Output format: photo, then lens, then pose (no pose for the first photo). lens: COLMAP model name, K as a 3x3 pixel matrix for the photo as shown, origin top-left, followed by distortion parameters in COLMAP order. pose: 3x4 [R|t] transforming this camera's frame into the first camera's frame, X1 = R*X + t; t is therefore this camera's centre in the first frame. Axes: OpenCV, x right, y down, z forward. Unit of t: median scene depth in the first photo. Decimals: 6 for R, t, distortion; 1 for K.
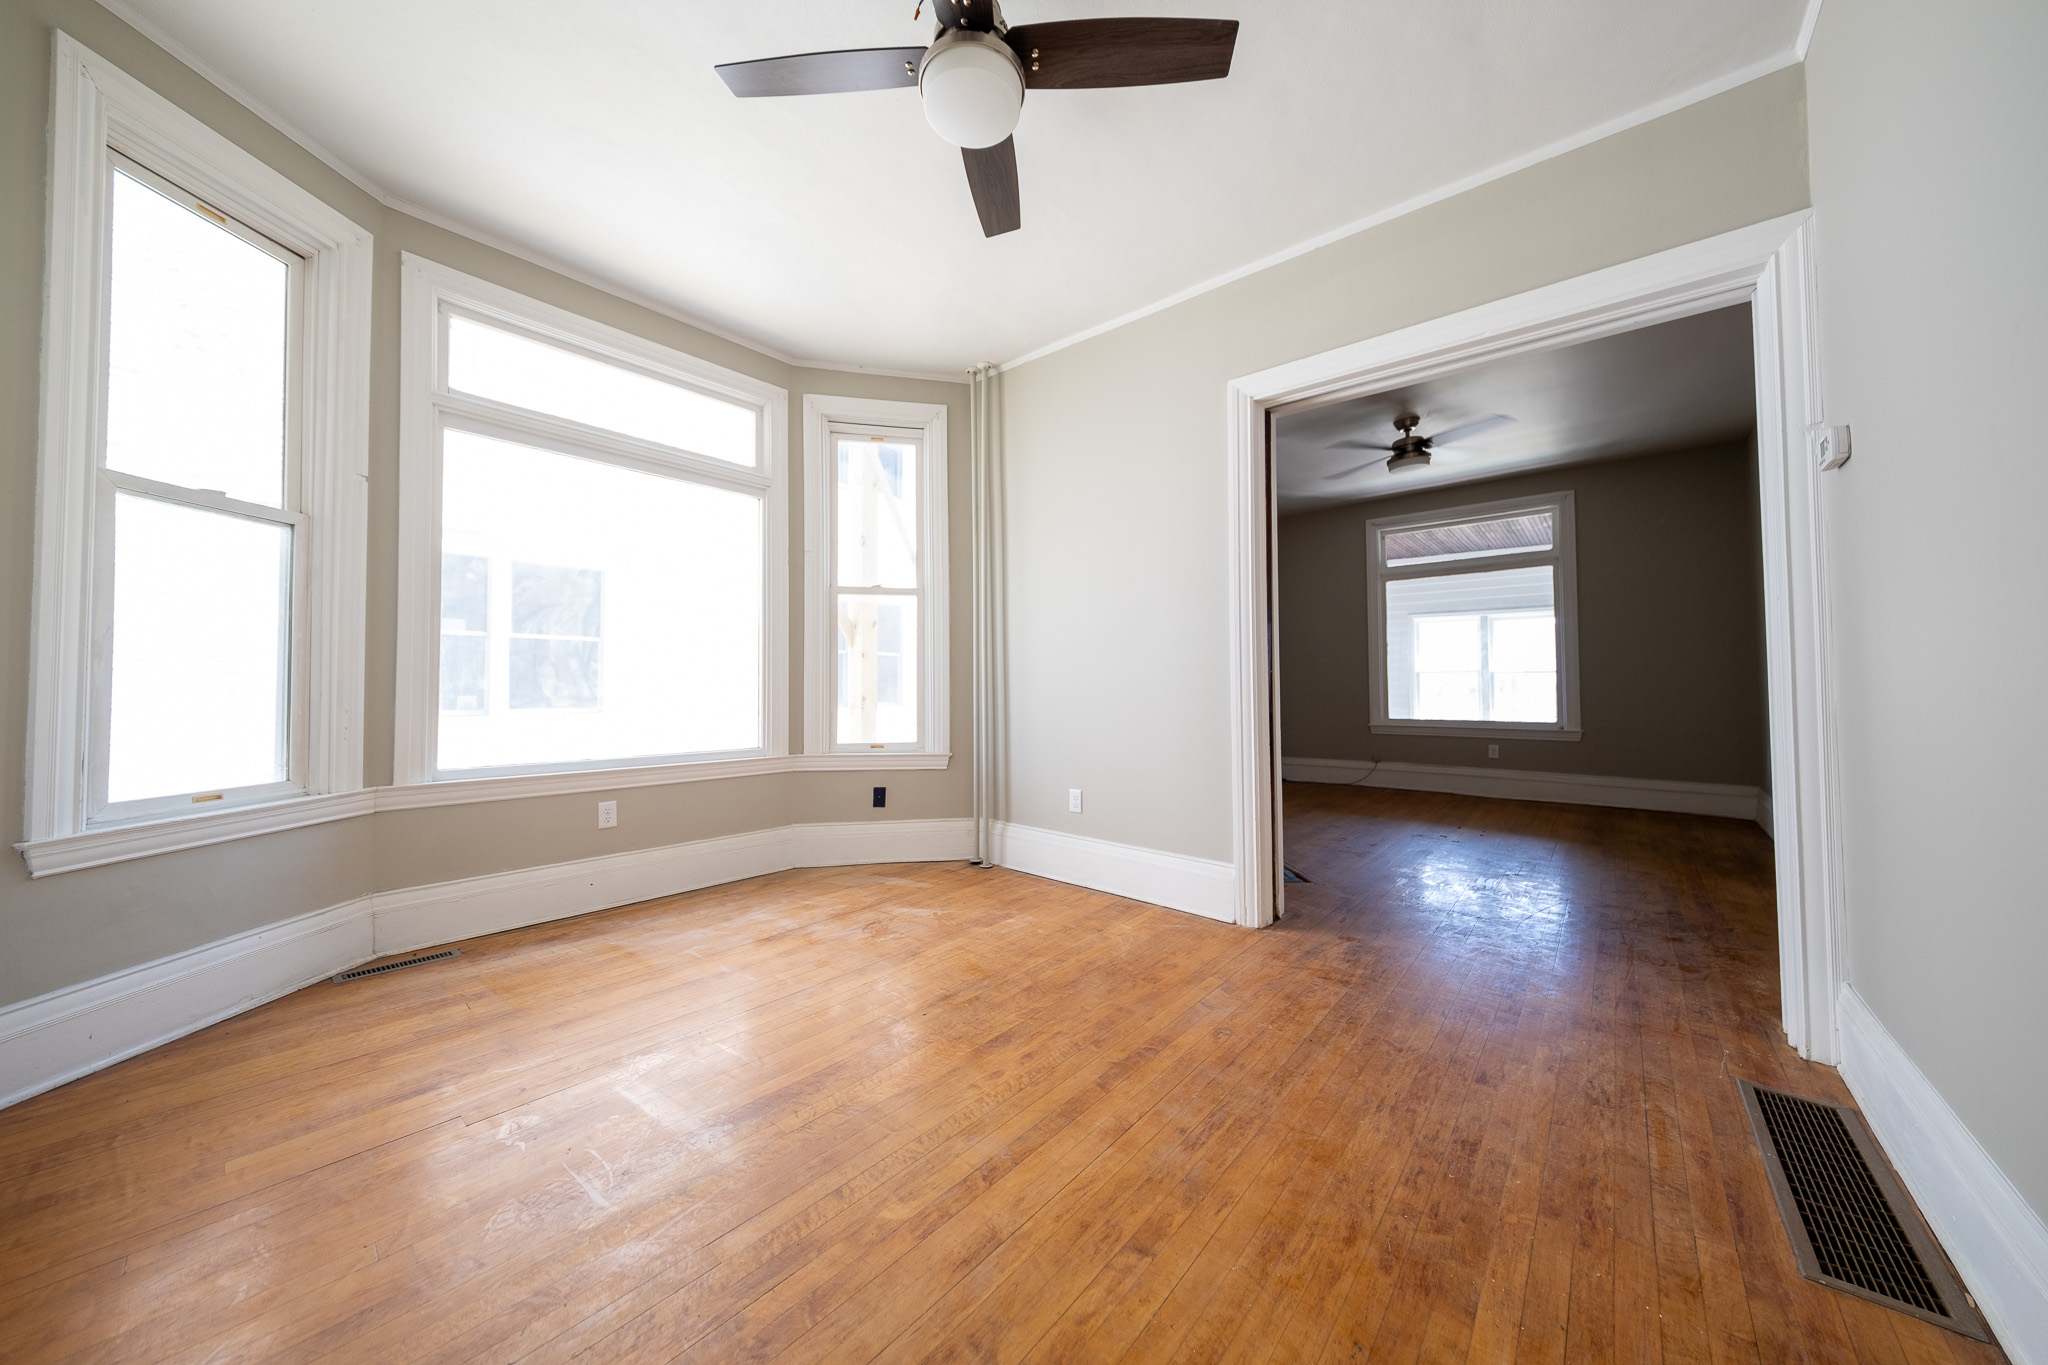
lens RADIAL K [[704.6, 0, 1019.2], [0, 704.6, 671.2], [0, 0, 1]] dist [0.012441, -0.000179]
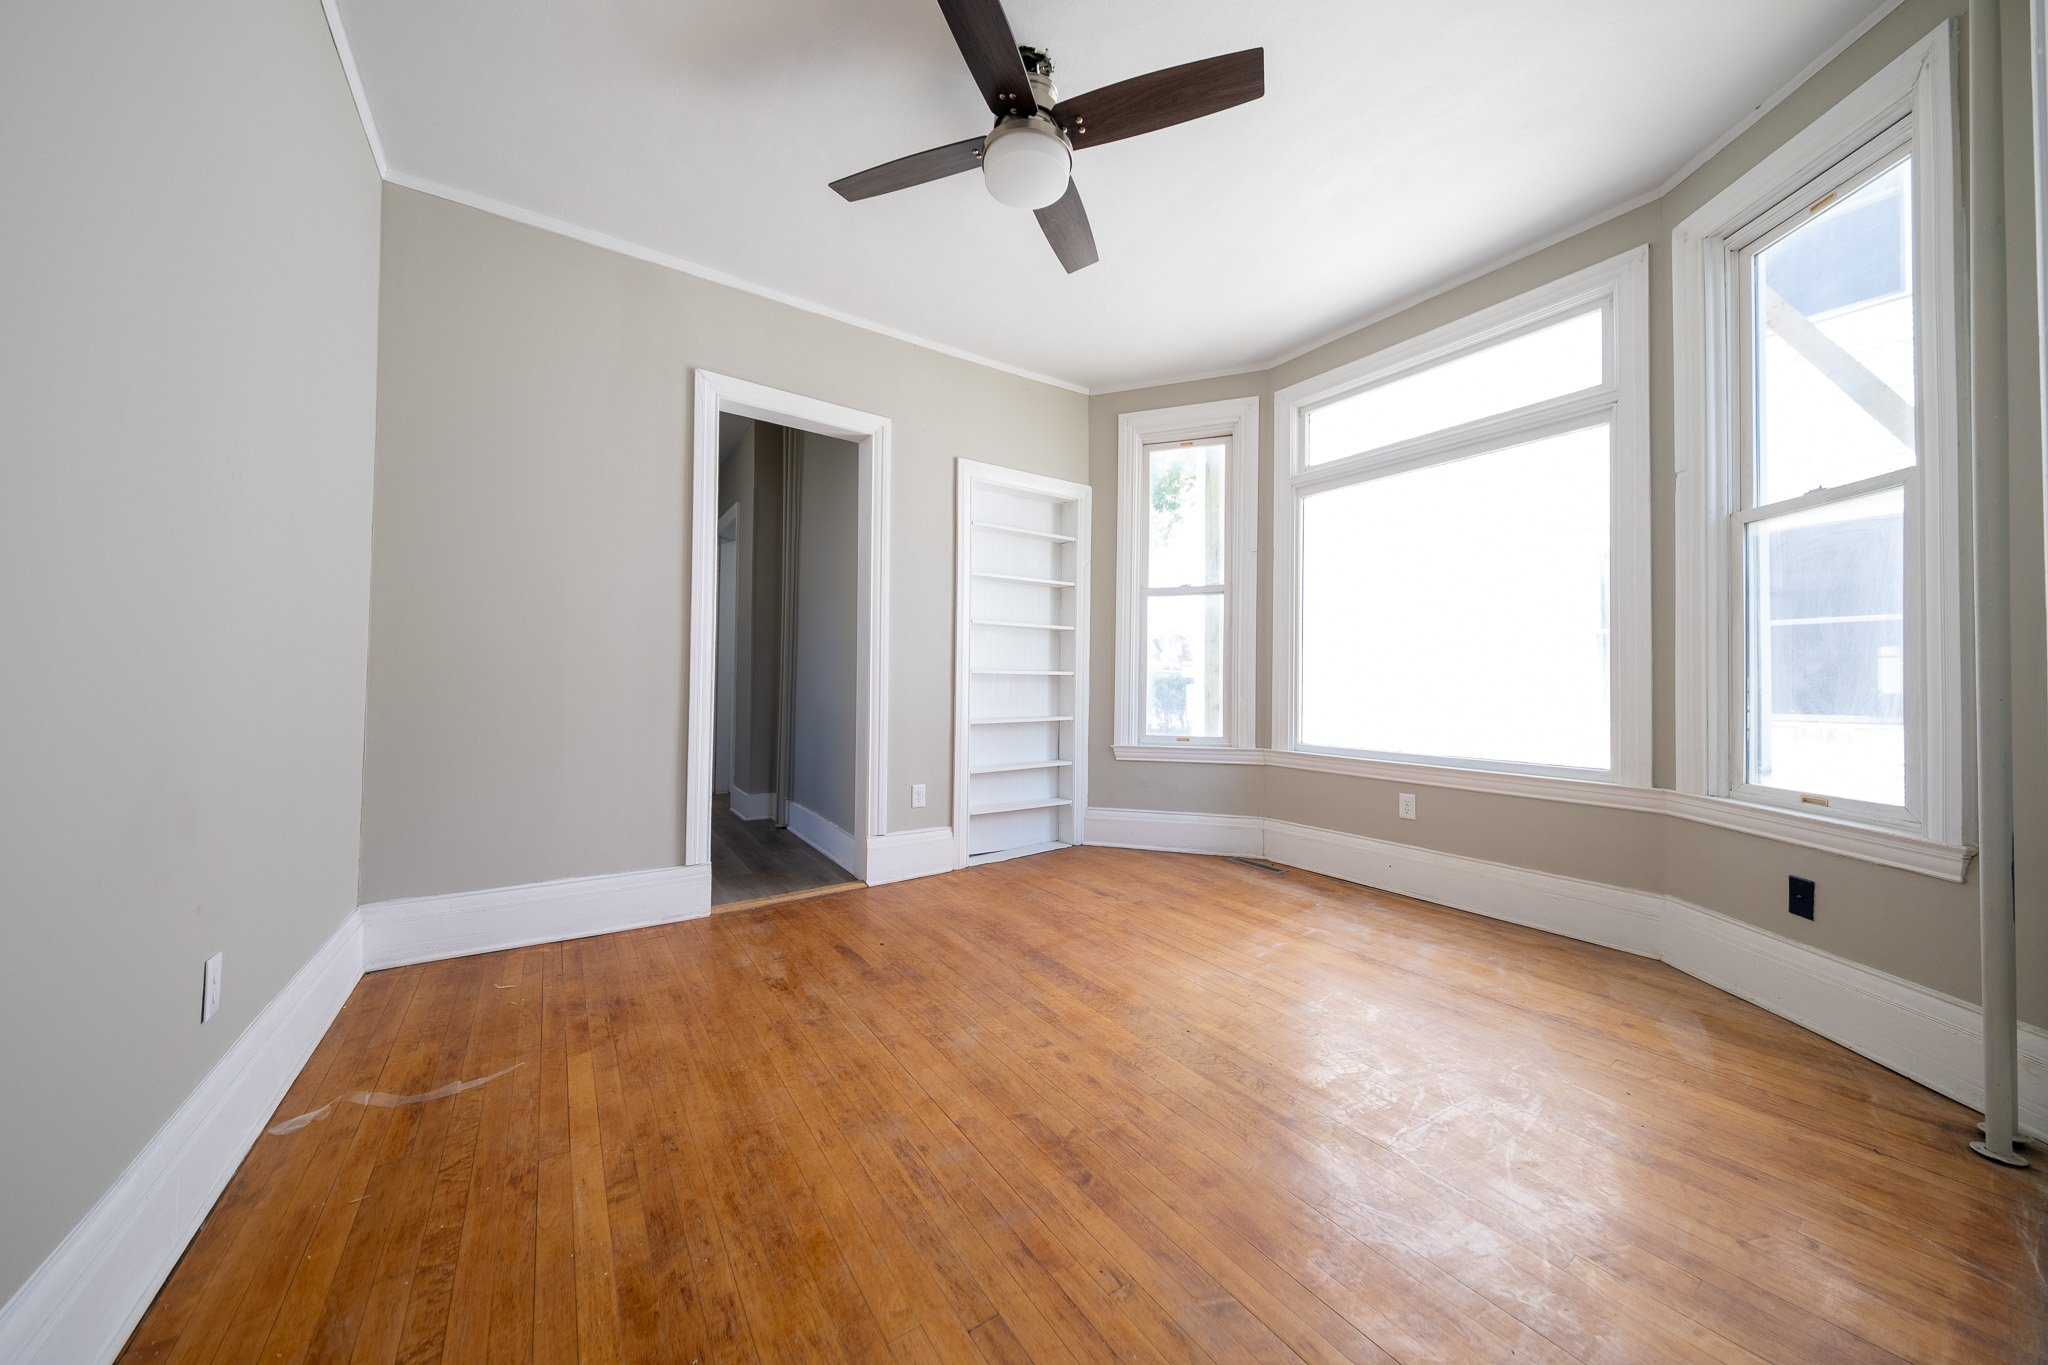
lens RADIAL K [[688.9, 0, 1002.1], [0, 688.9, 676.4], [0, 0, 1]] dist [0.002137, 0.000093]
pose [[-0.286309, -0.014112, -0.958034, 0.646556], [0.013094, 0.999741, -0.018639, 0.024339], [0.958048, -0.017881, -0.286050, 0.817737]]
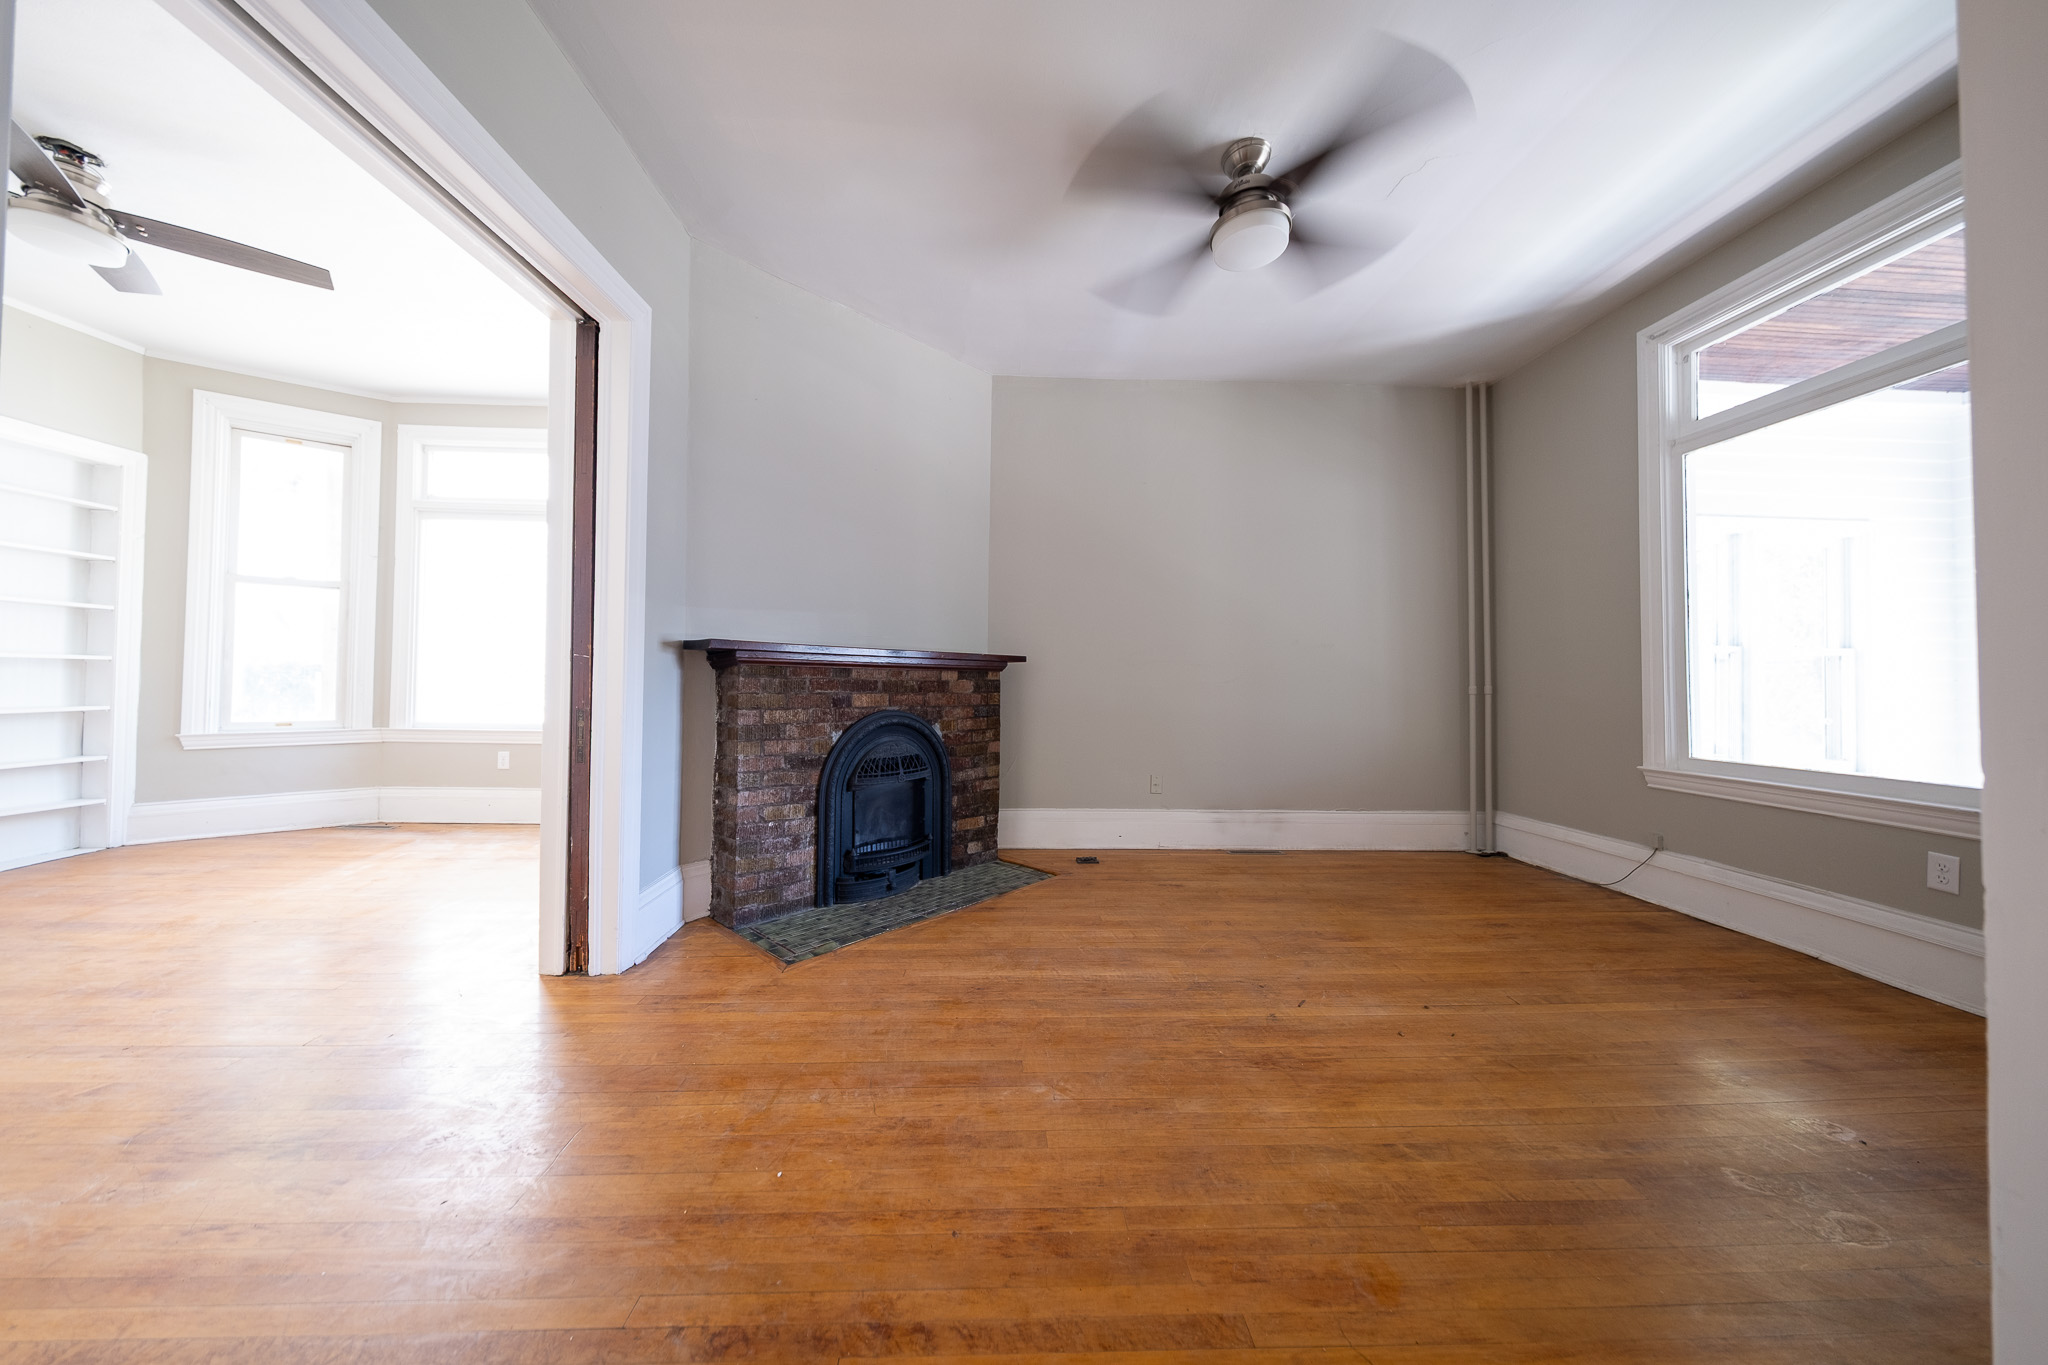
lens RADIAL K [[704.6, 0, 1019.2], [0, 704.6, 671.2], [0, 0, 1]] dist [0.012441, -0.000179]
pose [[0.666333, -0.002624, -0.745650, 1.403887], [0.004485, 0.999990, 0.000489, 0.023869], [0.745641, -0.003670, 0.666338, 0.926377]]
